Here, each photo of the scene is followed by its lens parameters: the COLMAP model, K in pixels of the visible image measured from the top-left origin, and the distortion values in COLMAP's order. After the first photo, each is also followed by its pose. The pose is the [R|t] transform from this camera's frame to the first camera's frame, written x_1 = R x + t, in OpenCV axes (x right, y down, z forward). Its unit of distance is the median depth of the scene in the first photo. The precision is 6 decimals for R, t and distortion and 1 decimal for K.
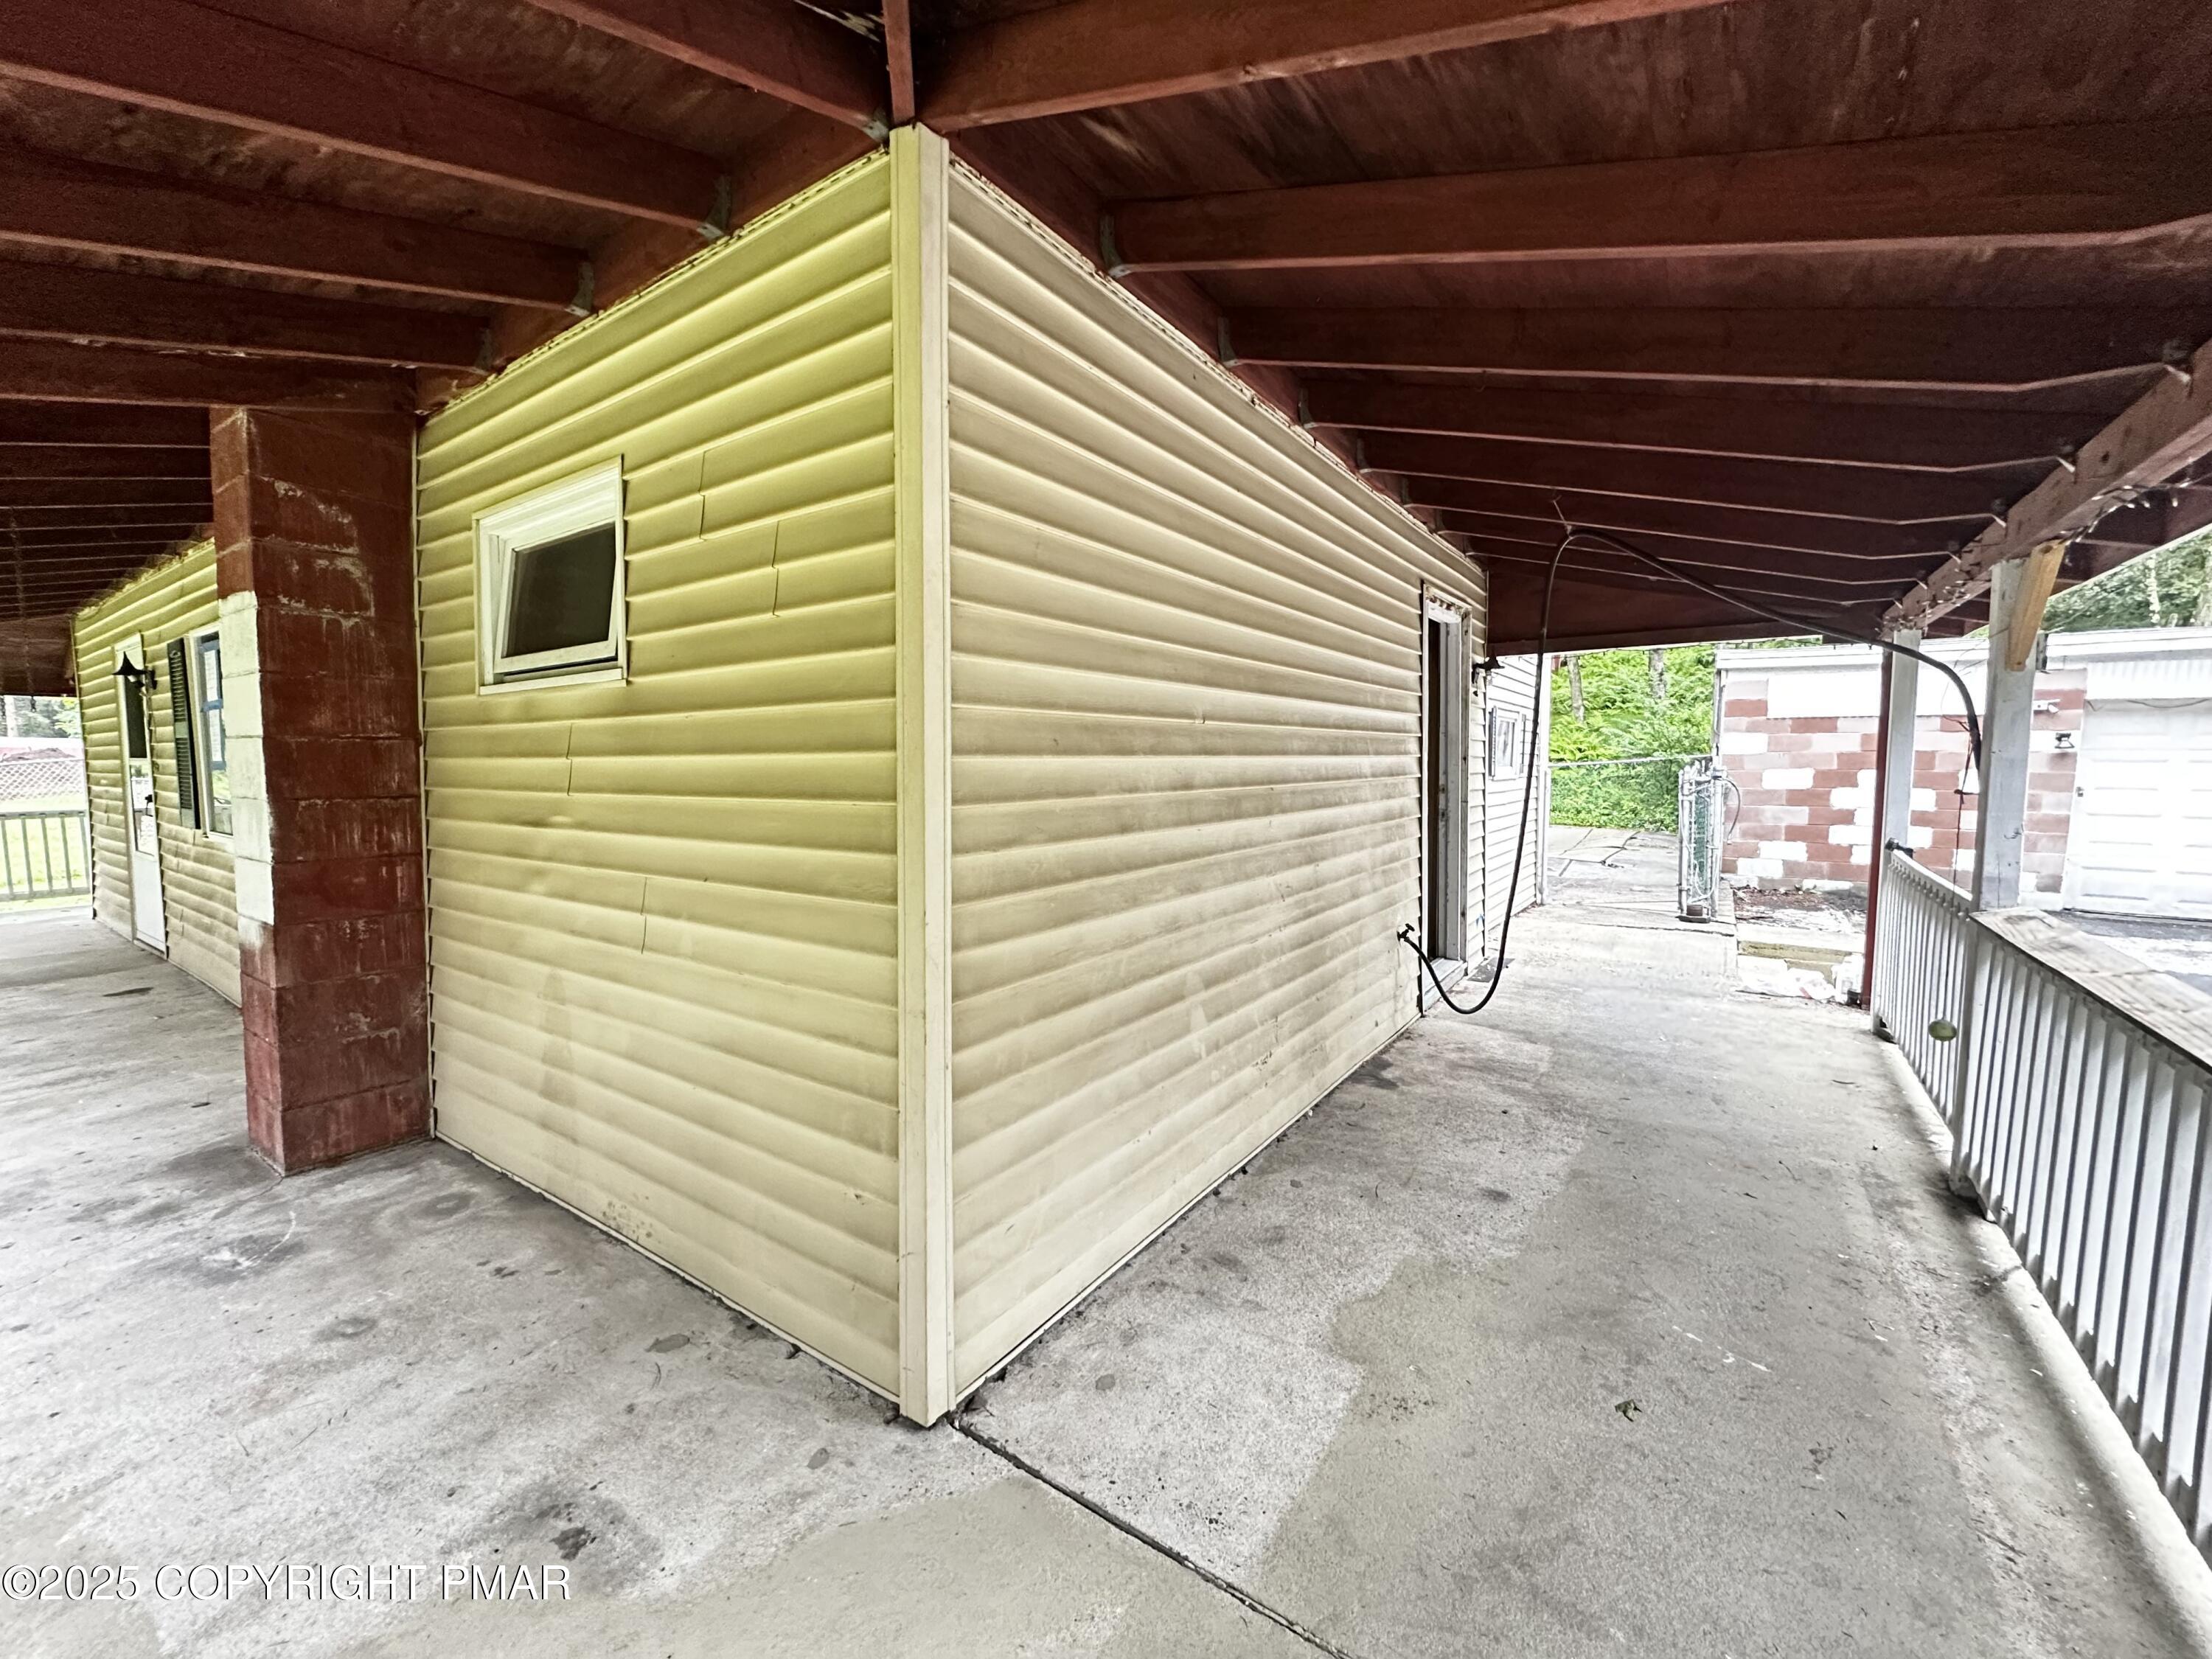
lens RADIAL K [[878.0, 0, 1105.3], [0, 878.0, 829.3], [0, 0, 1]] dist [-0.000492, 0.000086]
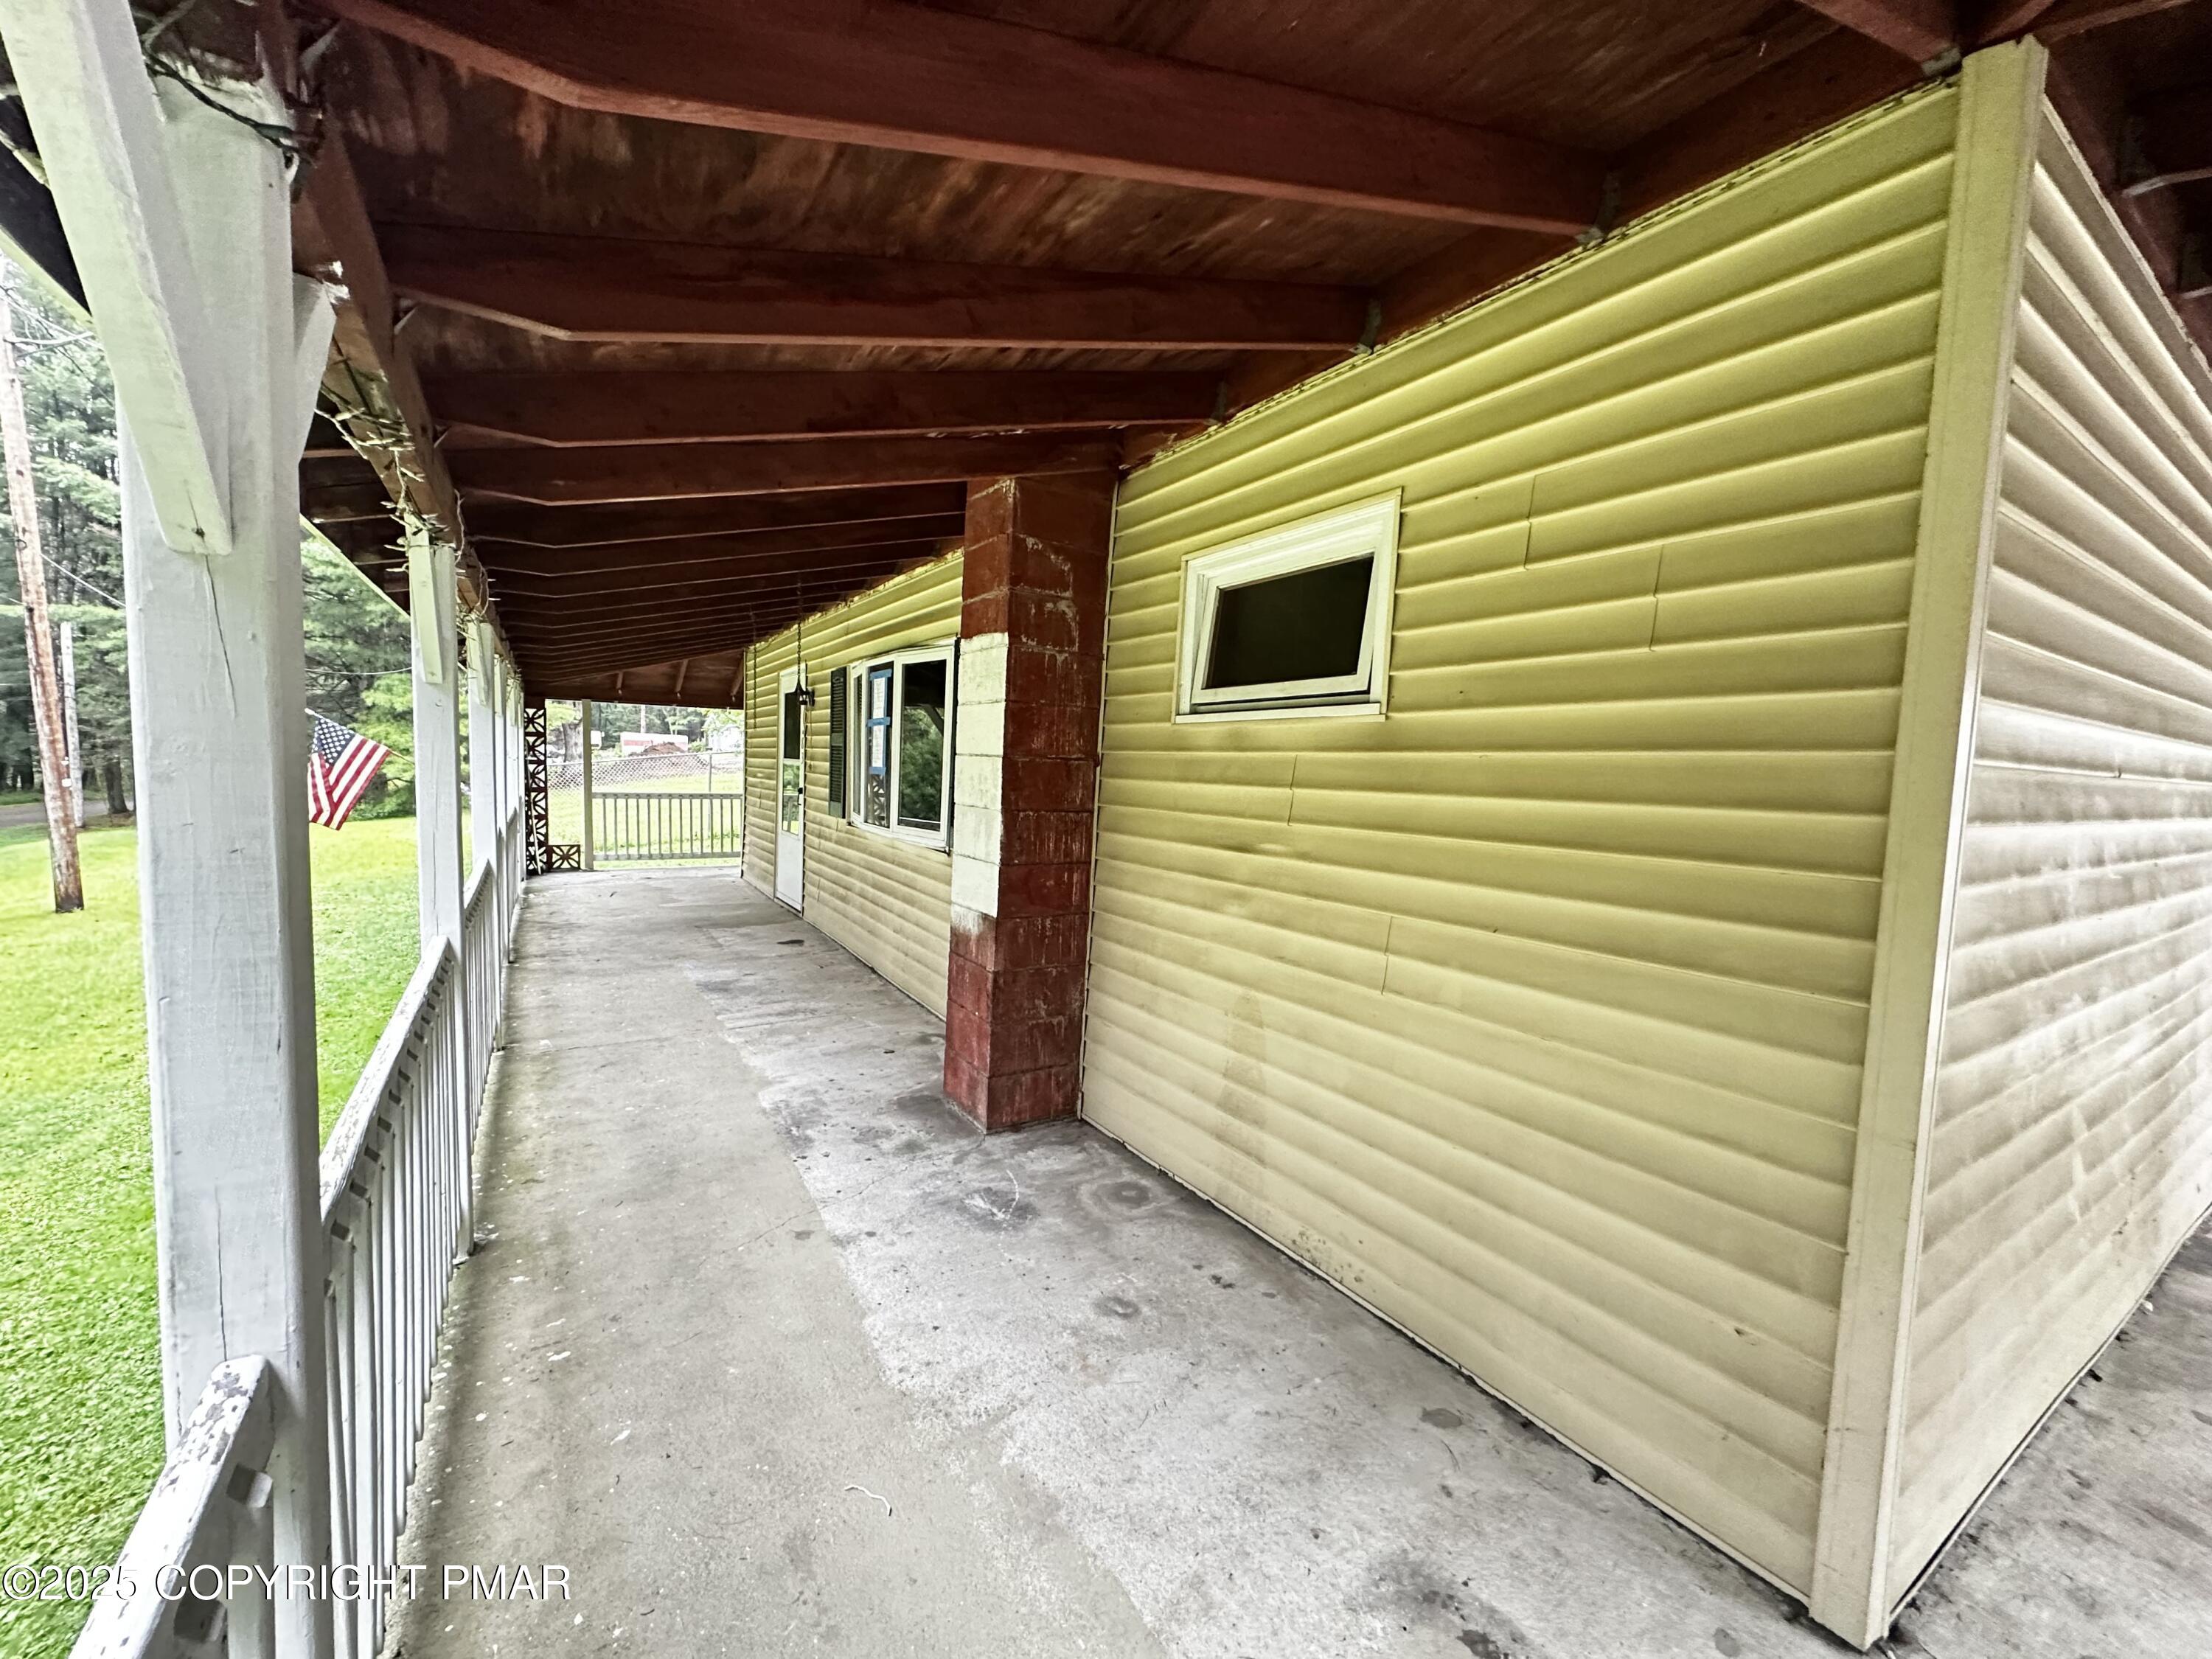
lens RADIAL K [[878.0, 0, 1114.0], [0, 878.0, 830.4], [0, 0, 1]] dist [-0.000492, 0.000086]
pose [[0.921268, 0.062265, -0.383911, -0.386580], [-0.067669, 0.997708, -0.000572, -0.017369], [0.382995, 0.026506, 0.923370, -0.020225]]
